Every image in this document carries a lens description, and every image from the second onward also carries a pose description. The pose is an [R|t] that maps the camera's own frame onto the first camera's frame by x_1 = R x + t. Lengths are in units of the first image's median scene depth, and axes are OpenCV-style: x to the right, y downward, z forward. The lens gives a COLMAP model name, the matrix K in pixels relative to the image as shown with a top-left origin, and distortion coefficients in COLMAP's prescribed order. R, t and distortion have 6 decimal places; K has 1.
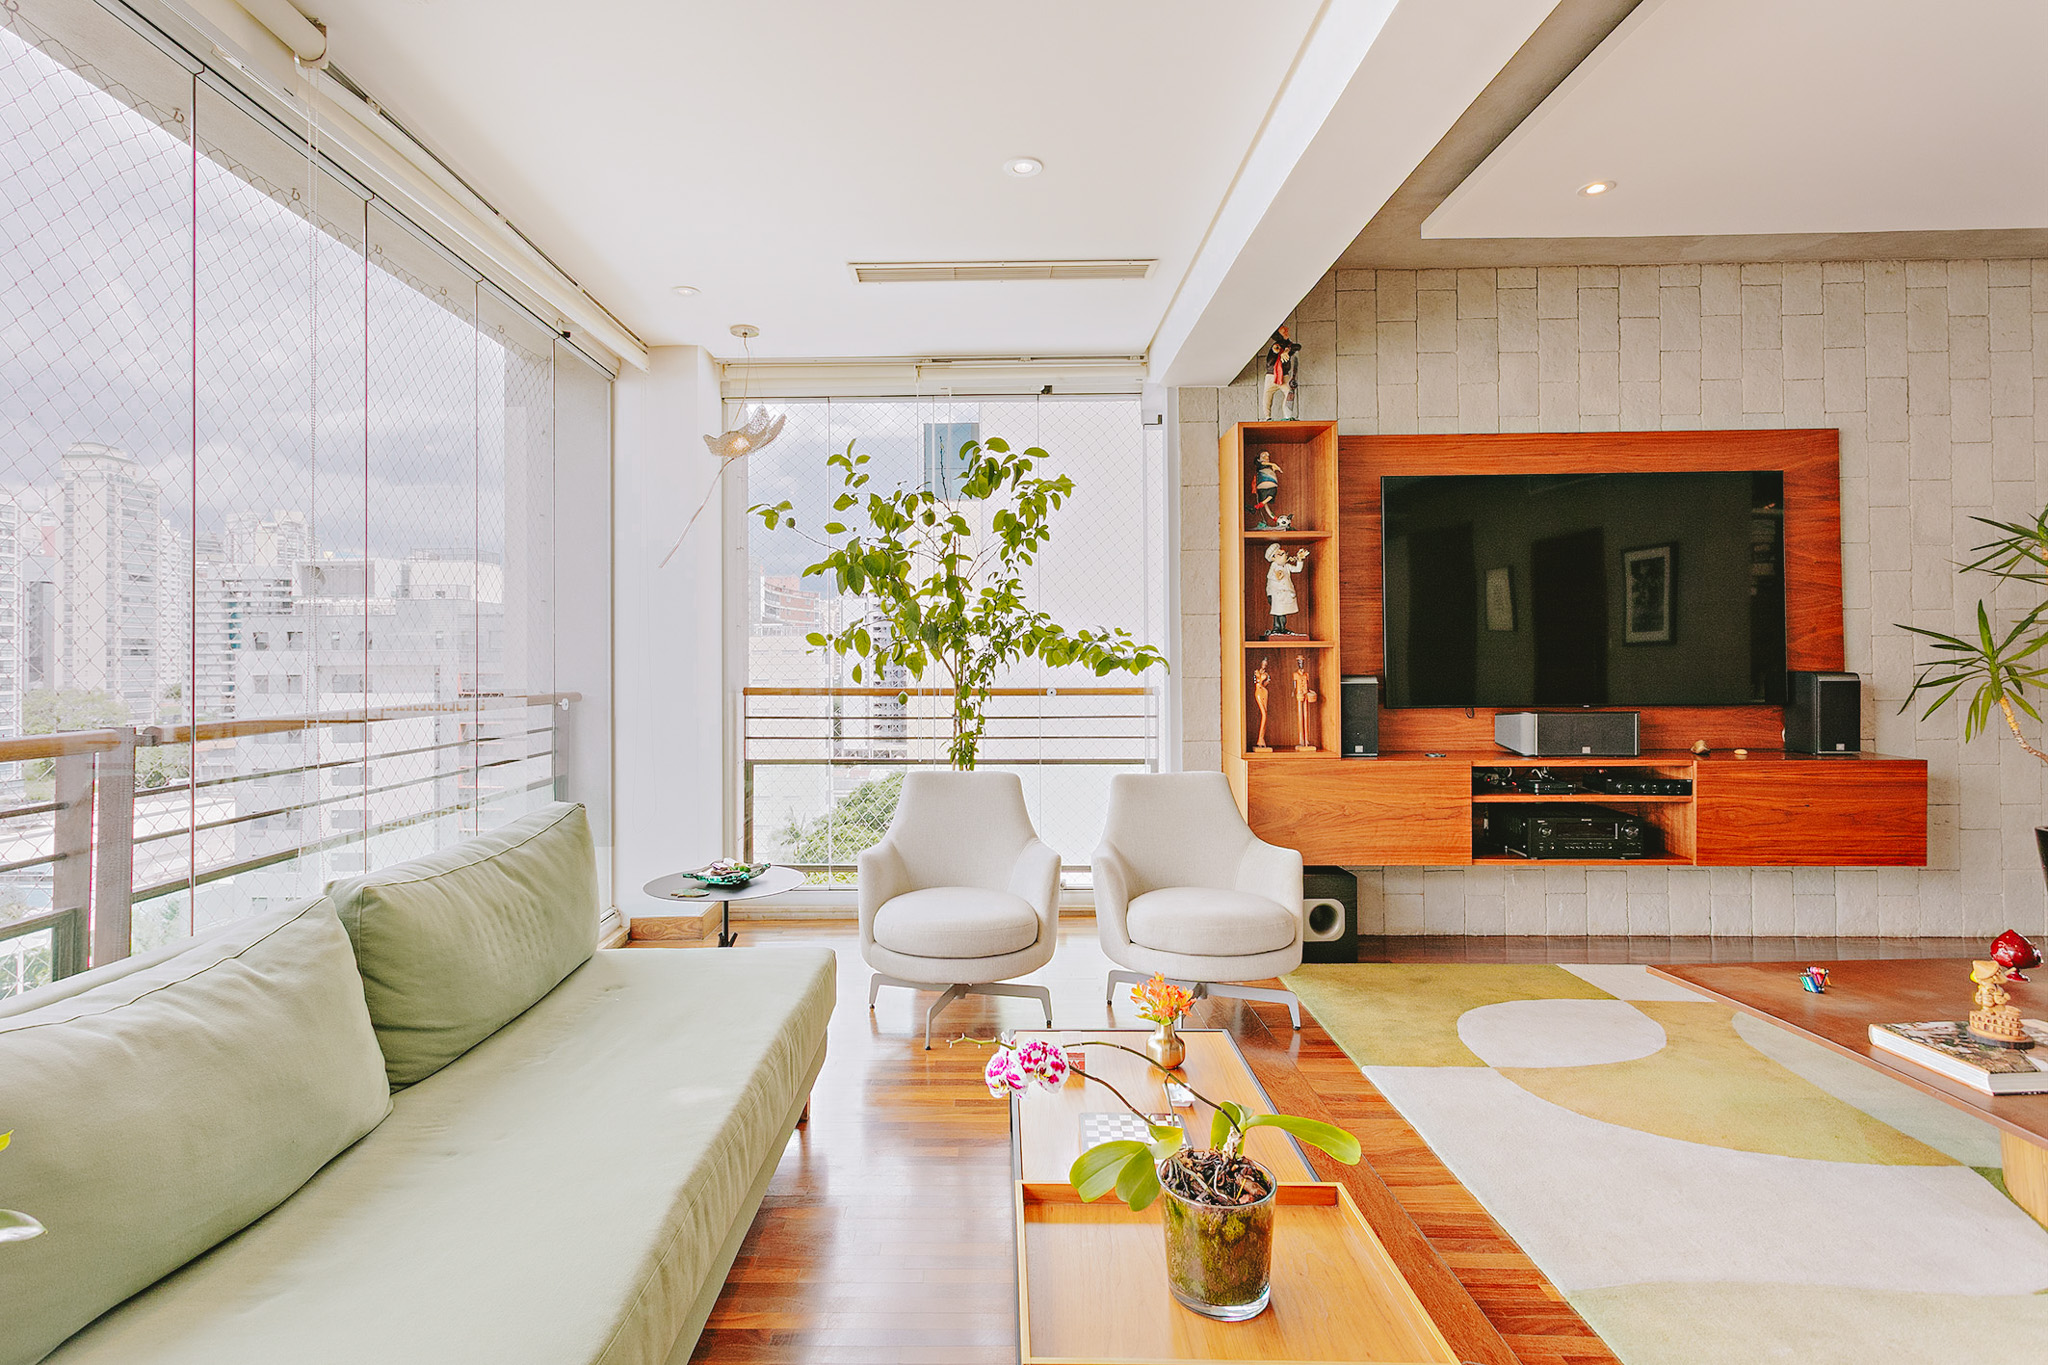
lens RADIAL K [[1037.6, 0, 954.7], [0, 1037.6, 643.9], [0, 0, 1]] dist [0.000672, 0.001566]
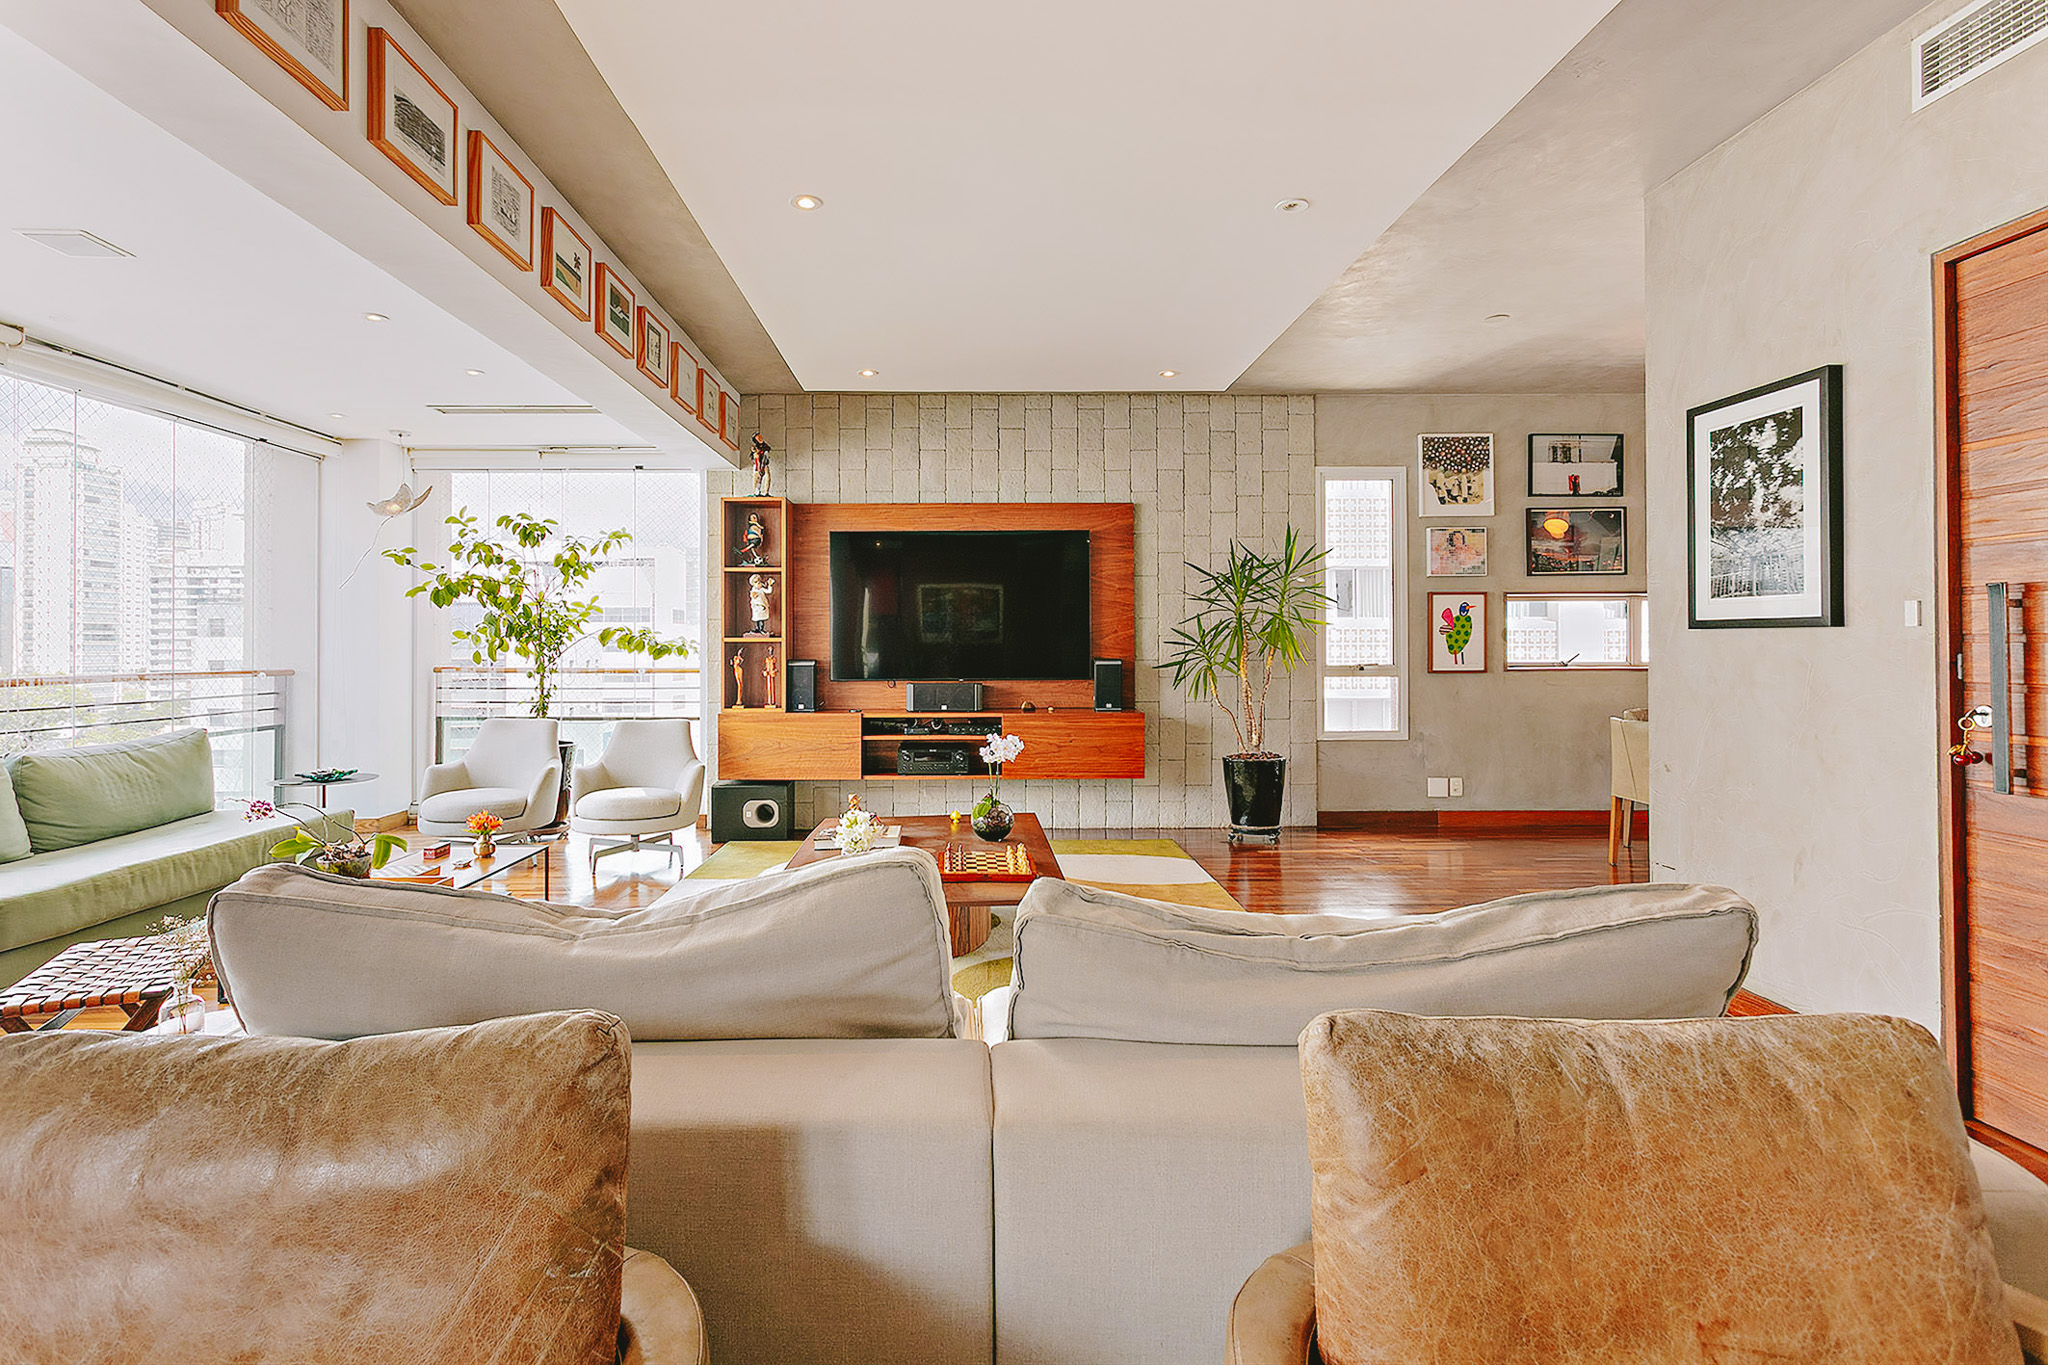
lens RADIAL K [[1037.6, 0, 1027.5], [0, 1037.6, 626.5], [0, 0, 1]] dist [0.000672, 0.001566]
pose [[0.998638, 0.004926, 0.051940, 0.645799], [-0.004640, 0.999973, -0.005630, -0.012398], [-0.051966, 0.005381, 0.998634, -0.578521]]
